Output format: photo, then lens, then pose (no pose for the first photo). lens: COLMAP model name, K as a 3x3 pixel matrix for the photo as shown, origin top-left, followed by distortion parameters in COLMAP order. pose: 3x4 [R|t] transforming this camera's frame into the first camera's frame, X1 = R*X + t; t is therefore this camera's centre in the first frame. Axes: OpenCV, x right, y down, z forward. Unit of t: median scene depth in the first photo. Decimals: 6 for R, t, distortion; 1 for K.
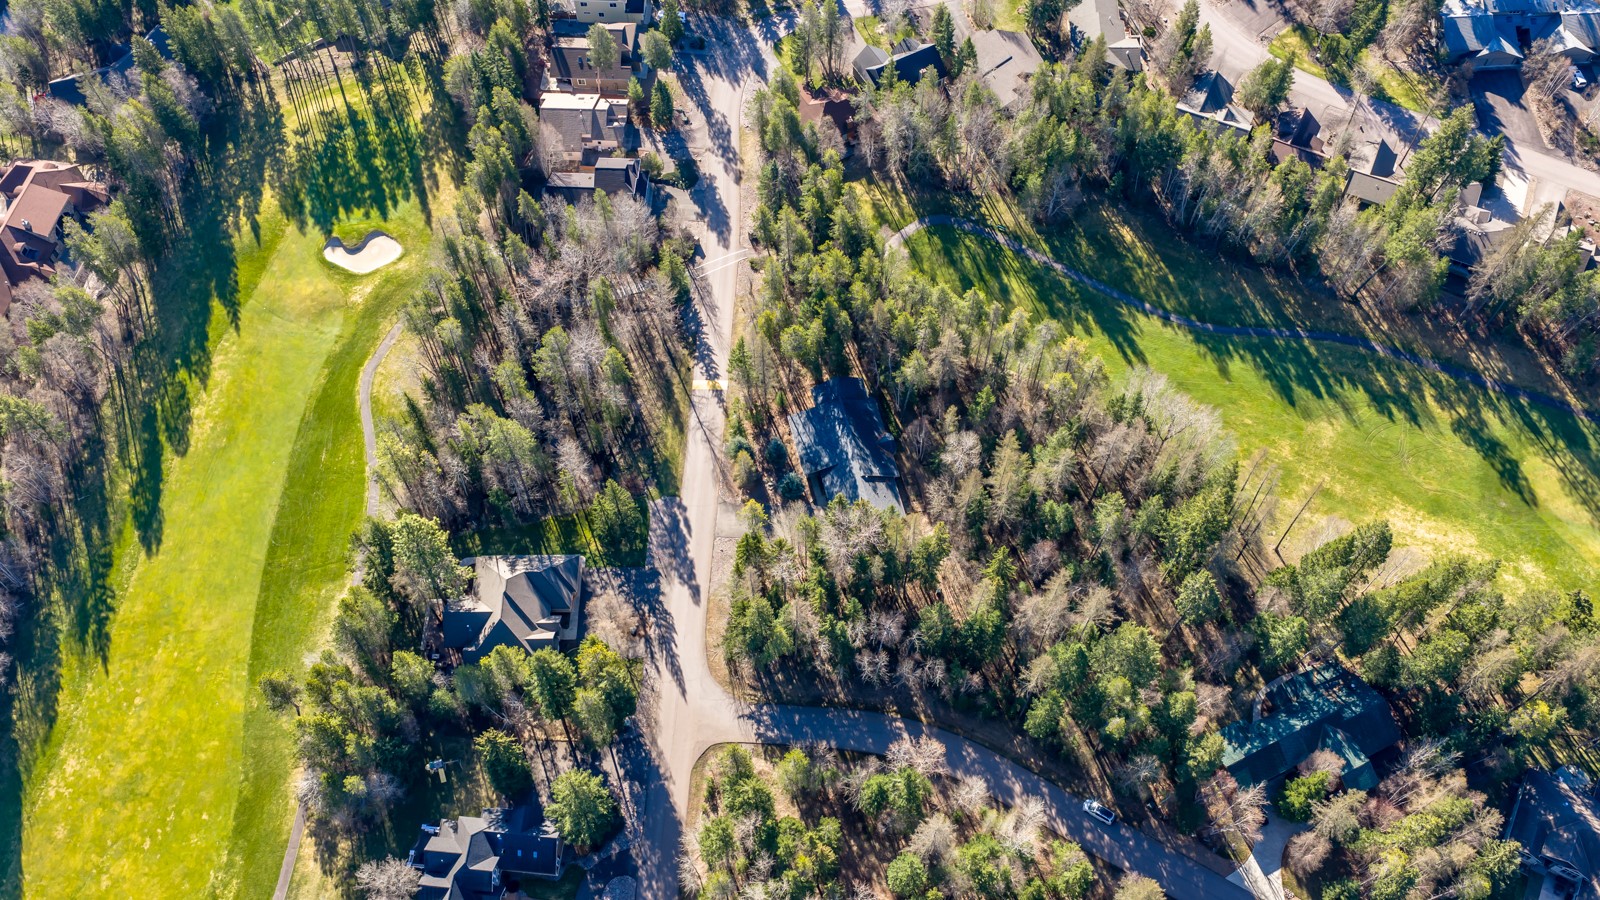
lens RADIAL K [[1329.8, 0, 803.0], [0, 1329.8, 457.3], [0, 0, 1]] dist [0.045479, -0.072604]
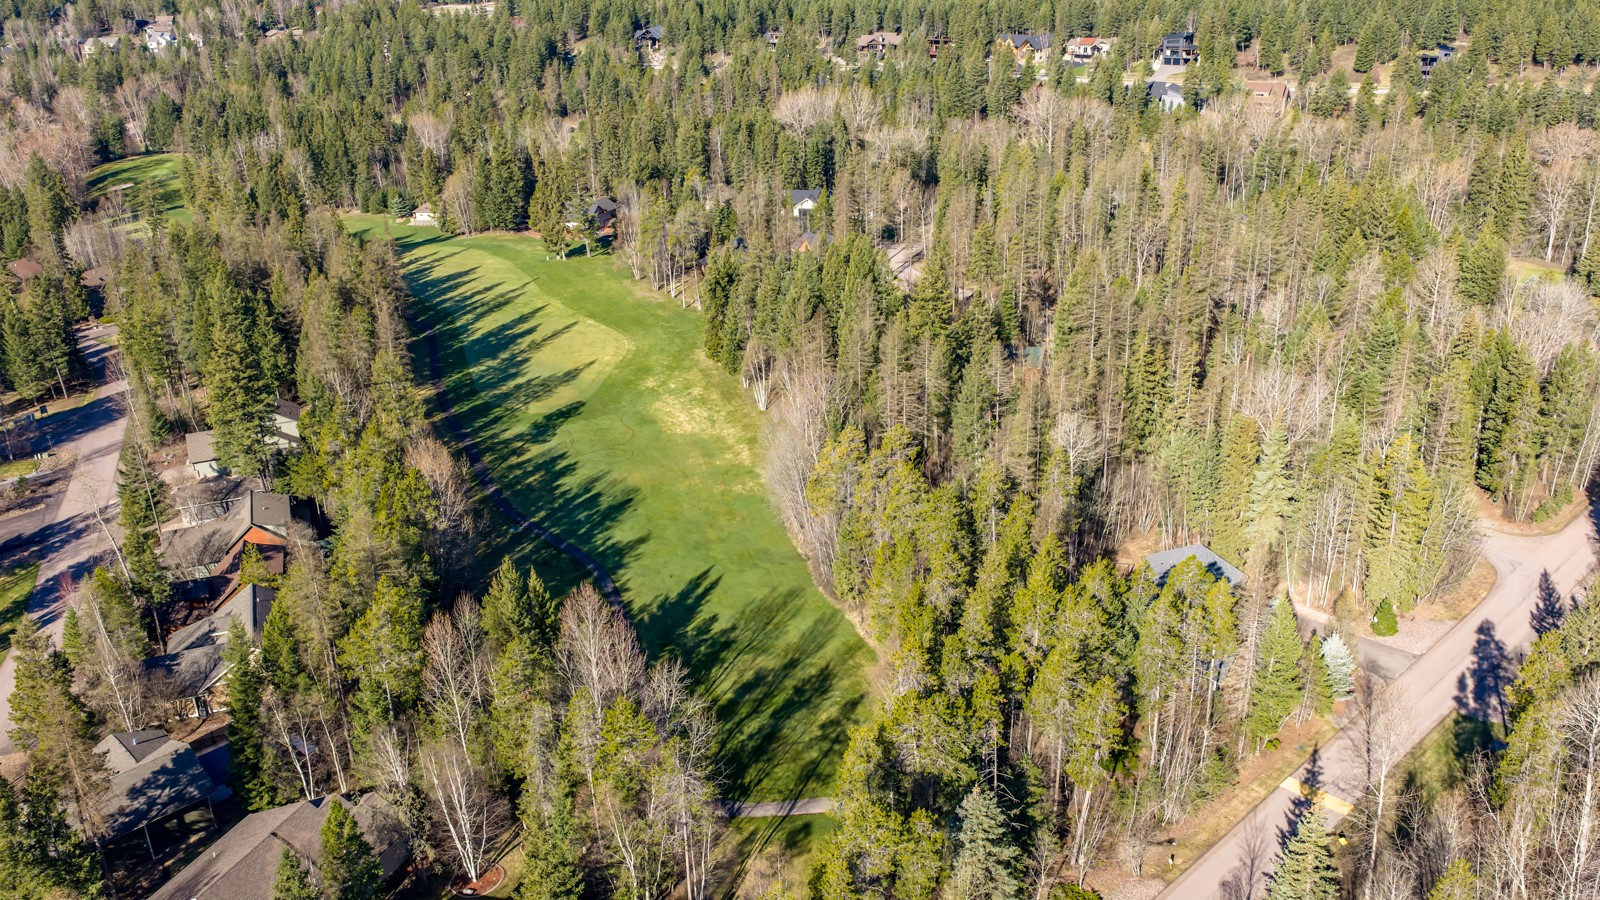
lens RADIAL K [[1329.8, 0, 803.0], [0, 1329.8, 457.3], [0, 0, 1]] dist [0.045479, -0.072604]
pose [[-0.728138, -0.254334, 0.636497, -0.221287], [0.604417, 0.199696, 0.771234, -0.606764], [-0.323257, 0.946275, 0.008317, 0.932774]]
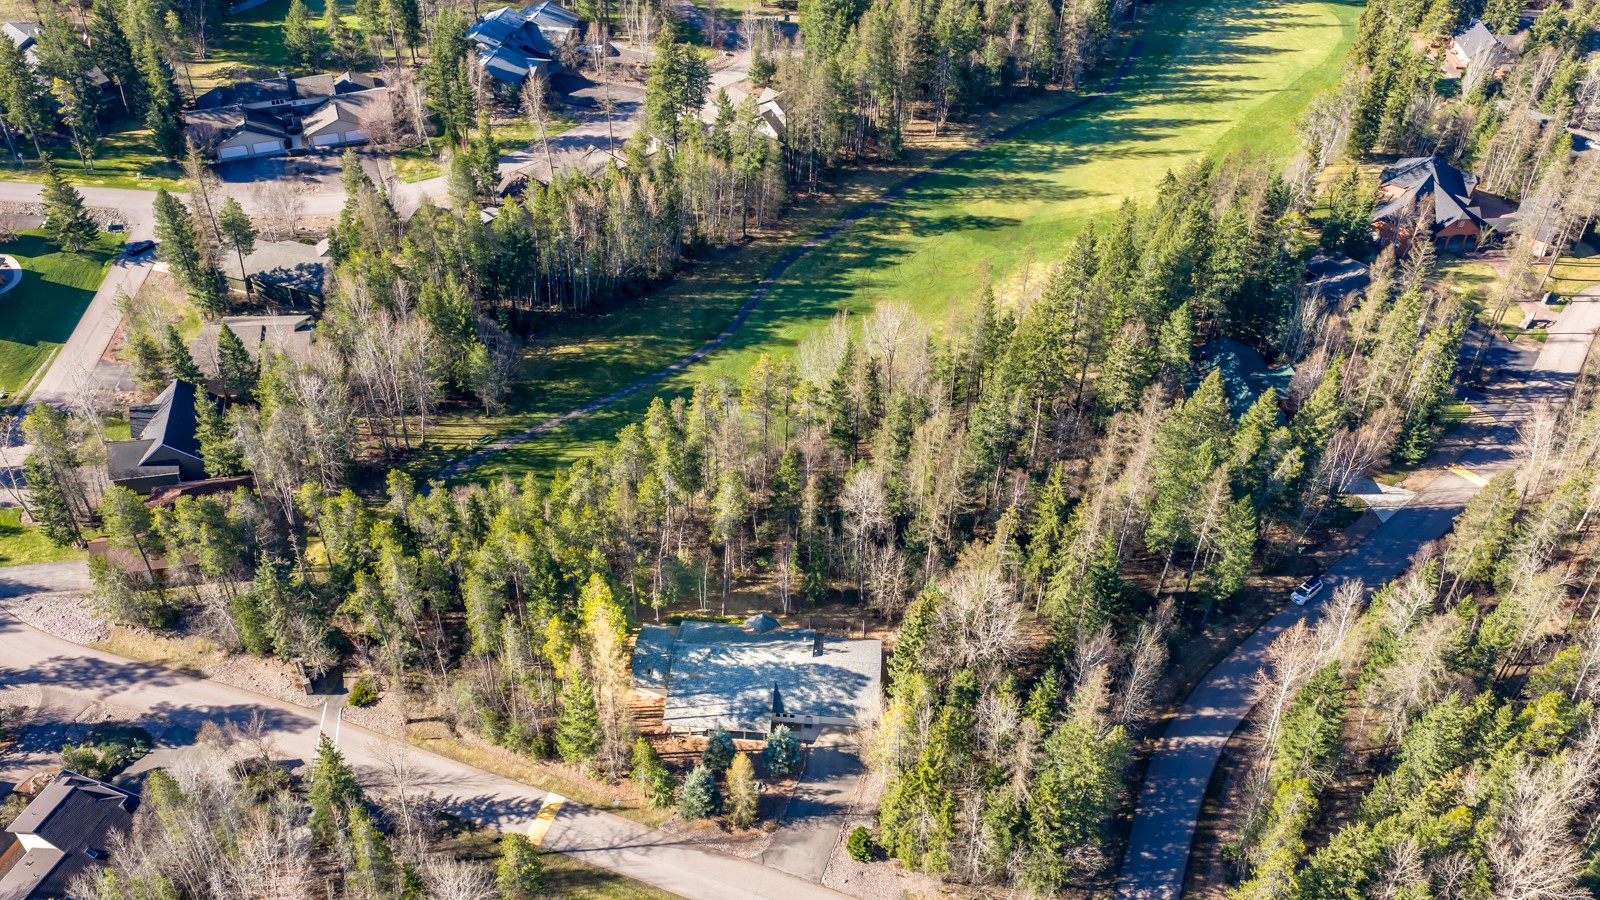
lens RADIAL K [[1329.8, 0, 803.0], [0, 1329.8, 457.3], [0, 0, 1]] dist [0.045479, -0.072604]
pose [[0.313367, -0.623237, 0.716503, -0.364664], [0.812296, 0.566753, 0.137717, -0.135570], [-0.491911, 0.538857, 0.683855, 0.438563]]
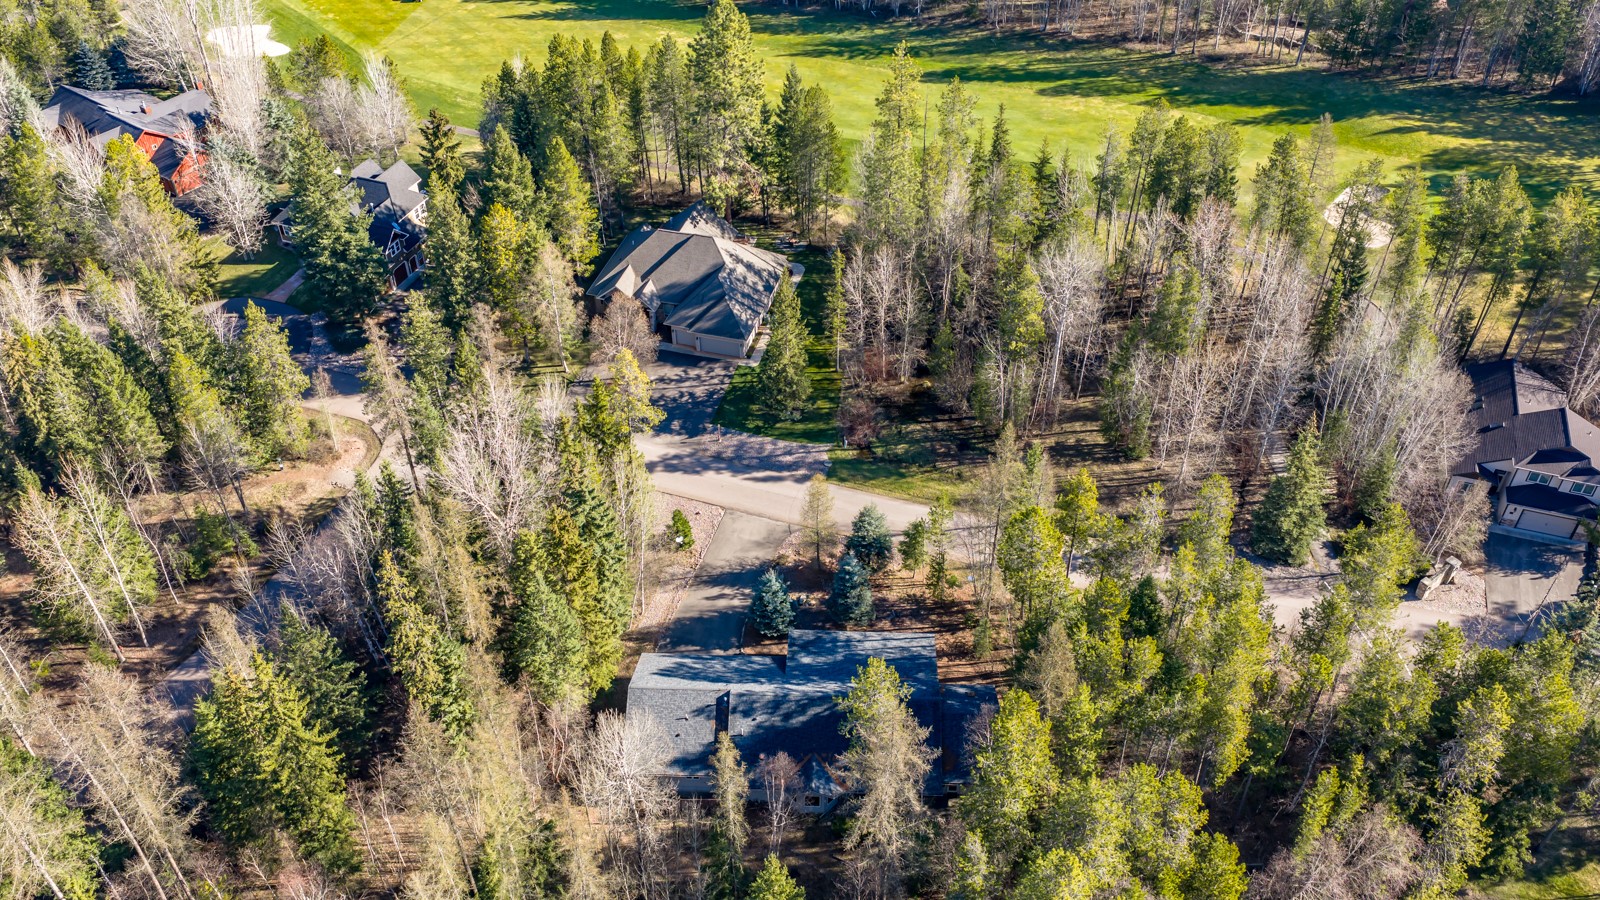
lens RADIAL K [[1329.8, 0, 803.0], [0, 1329.8, 457.3], [0, 0, 1]] dist [0.045479, -0.072604]
pose [[-0.271631, 0.651916, -0.707970, 0.300465], [-0.825808, 0.219885, 0.519318, -0.254559], [0.494224, 0.725710, 0.478630, 0.673973]]
